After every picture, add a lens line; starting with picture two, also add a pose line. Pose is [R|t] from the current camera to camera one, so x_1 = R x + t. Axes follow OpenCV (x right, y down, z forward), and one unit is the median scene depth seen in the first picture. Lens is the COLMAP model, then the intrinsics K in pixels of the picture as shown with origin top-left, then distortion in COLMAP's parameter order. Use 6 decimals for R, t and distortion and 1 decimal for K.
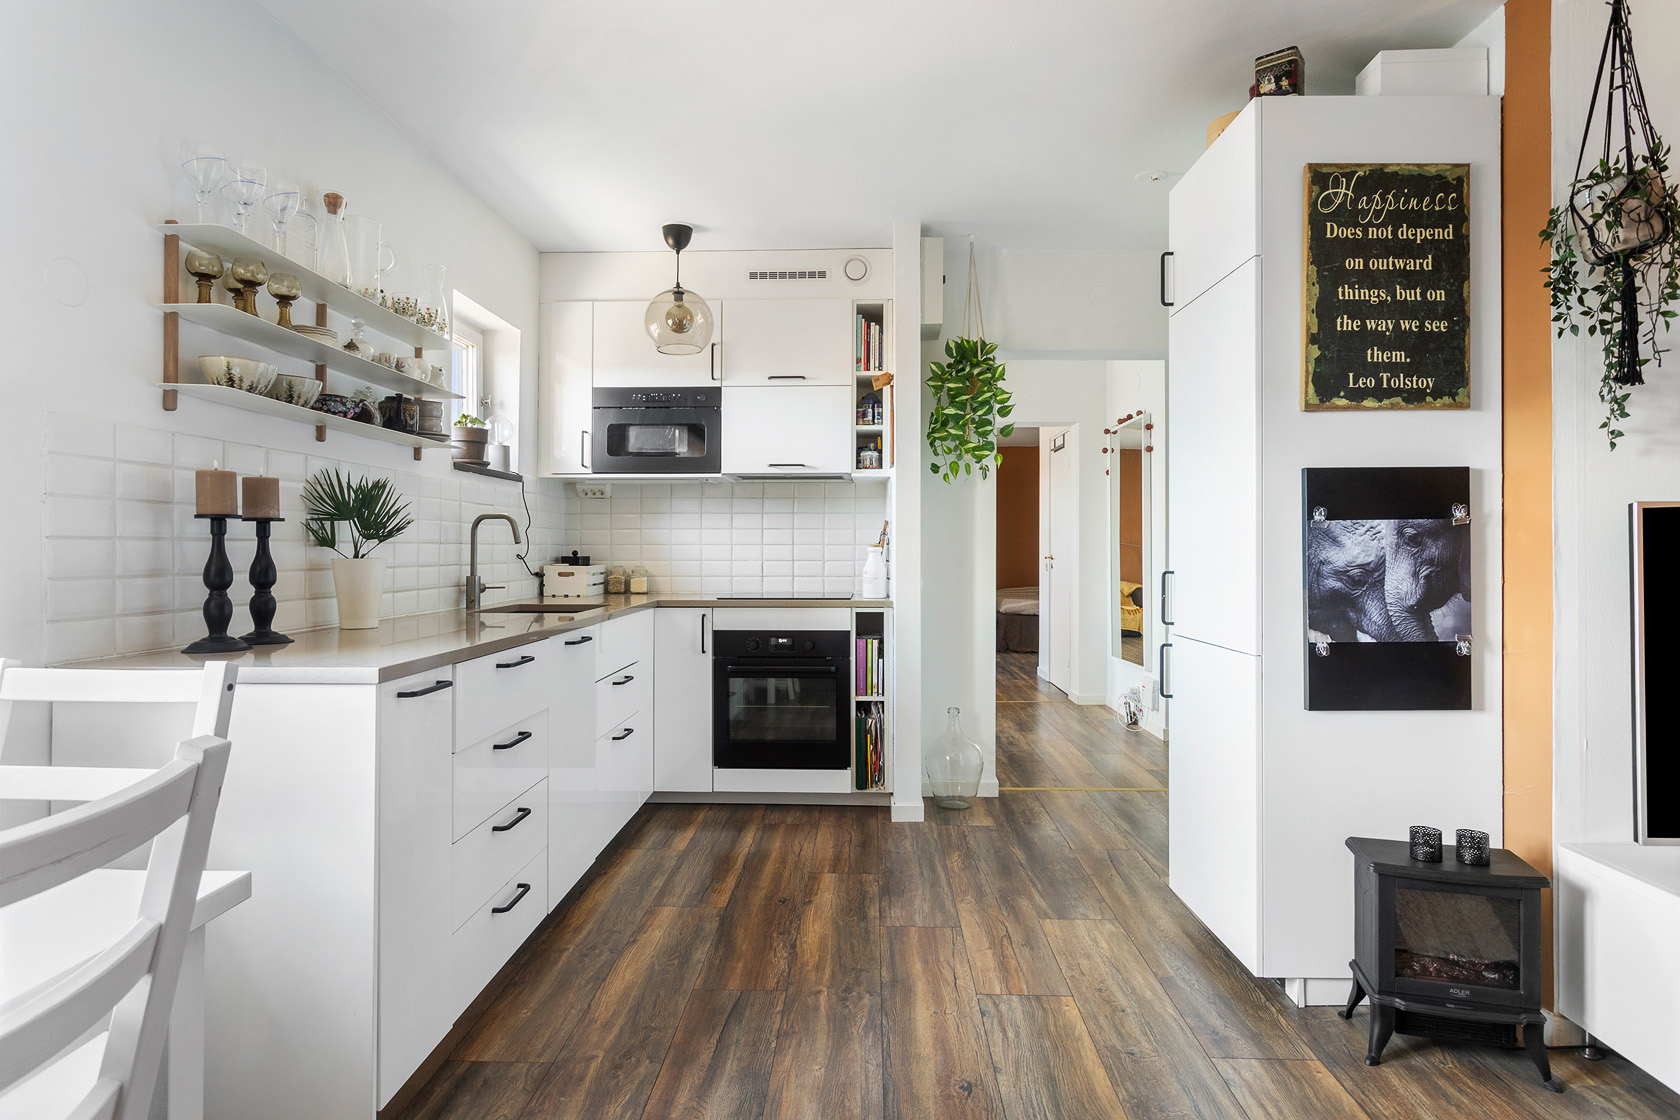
lens RADIAL K [[894.4, 0, 838.6], [0, 894.4, 546.0], [0, 0, 1]] dist [-0.004215, 0.041199]
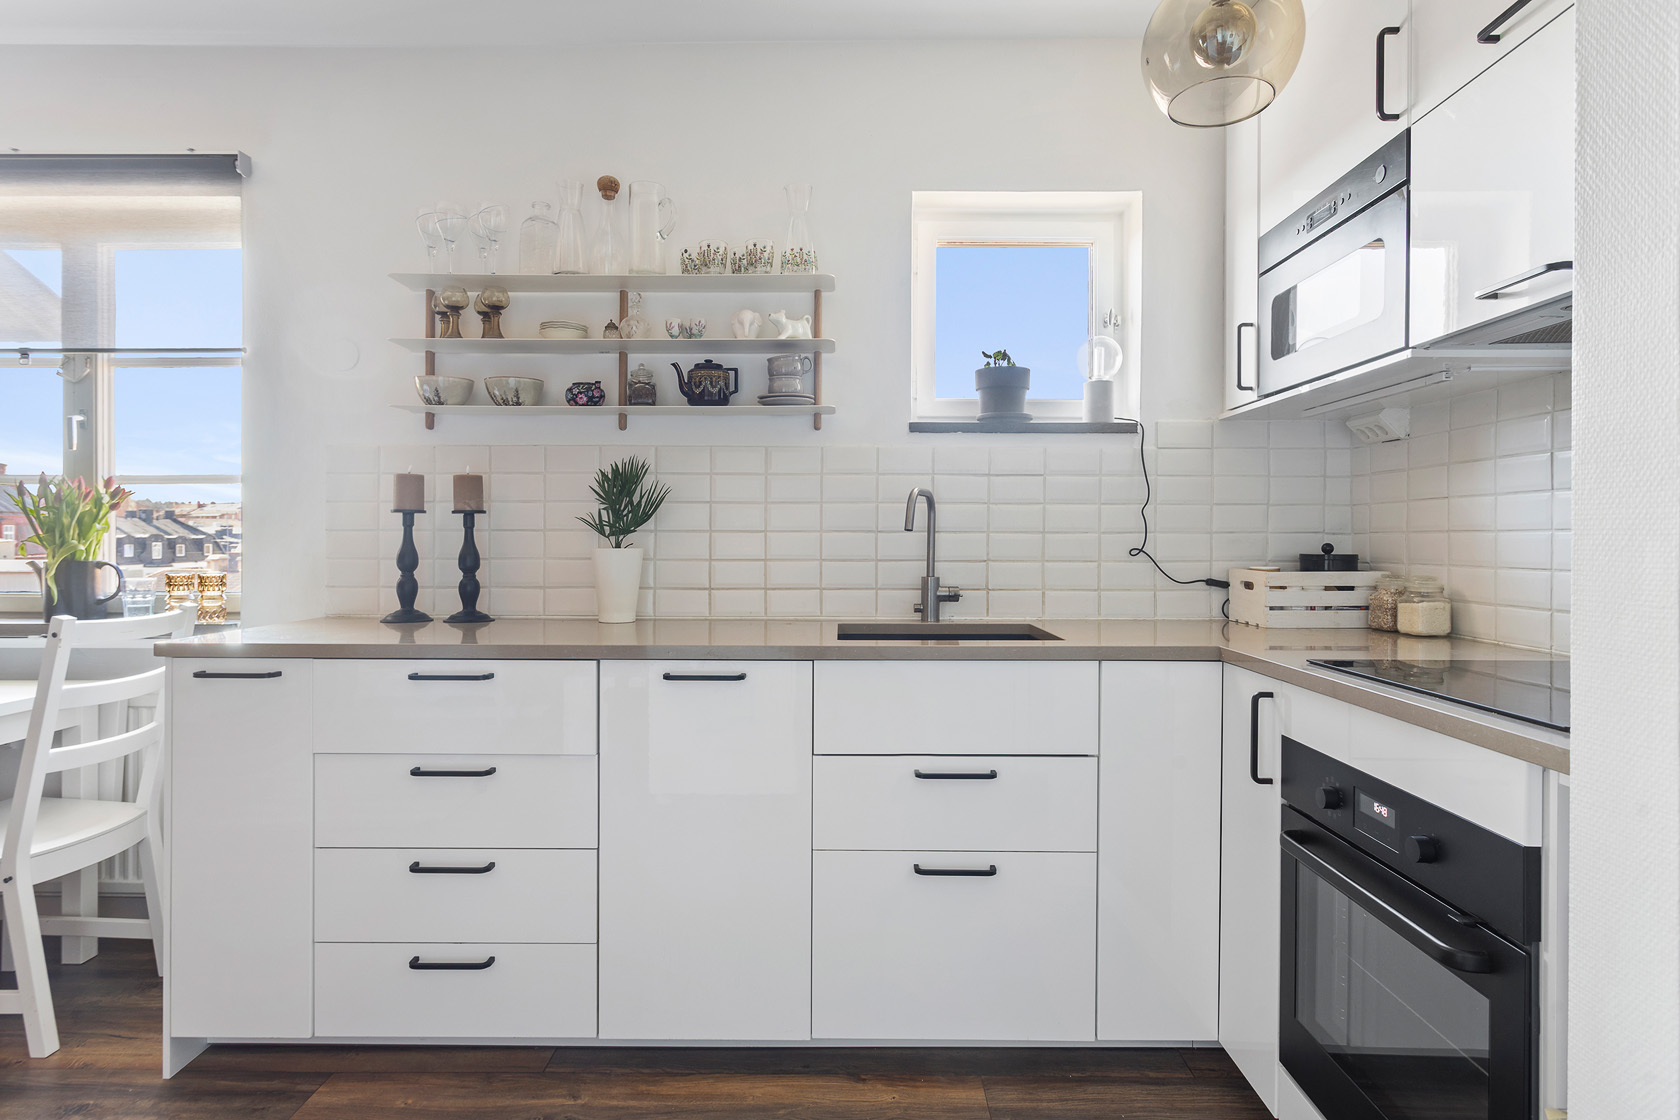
lens RADIAL K [[896.1, 0, 829.0], [0, 896.1, 537.4], [0, 0, 1]] dist [-0.007595, 0.002200]
pose [[0.027429, -0.000444, -0.999624, 0.288826], [0.000651, 1.000000, -0.000426, 0.001743], [0.999624, -0.000639, 0.027429, 0.827205]]
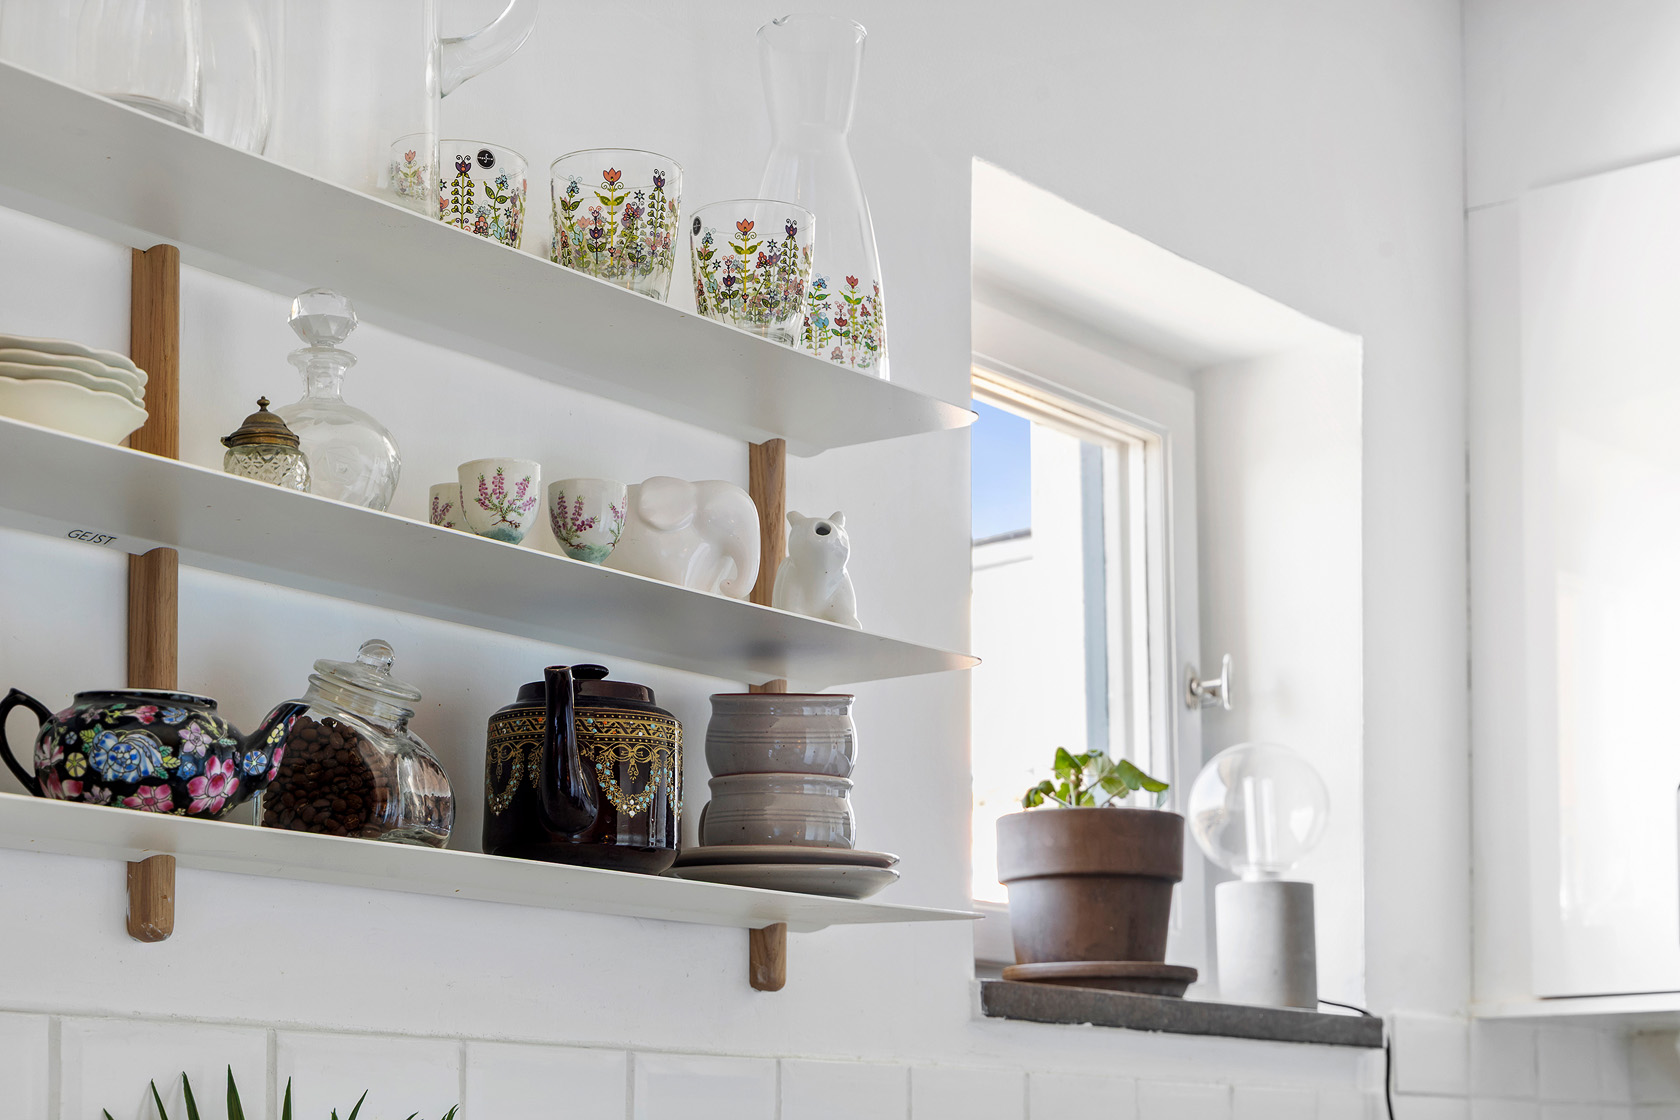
lens RADIAL K [[3070.1, 0, 840.5], [0, 3070.1, 840.8], [0, 0, 1]] dist [0.215316, 0.017009]
pose [[0.817526, -0.082015, -0.570022, -0.050293], [0.015048, 0.992511, -0.121222, -0.037939], [0.575695, 0.090525, 0.812638, 0.372507]]
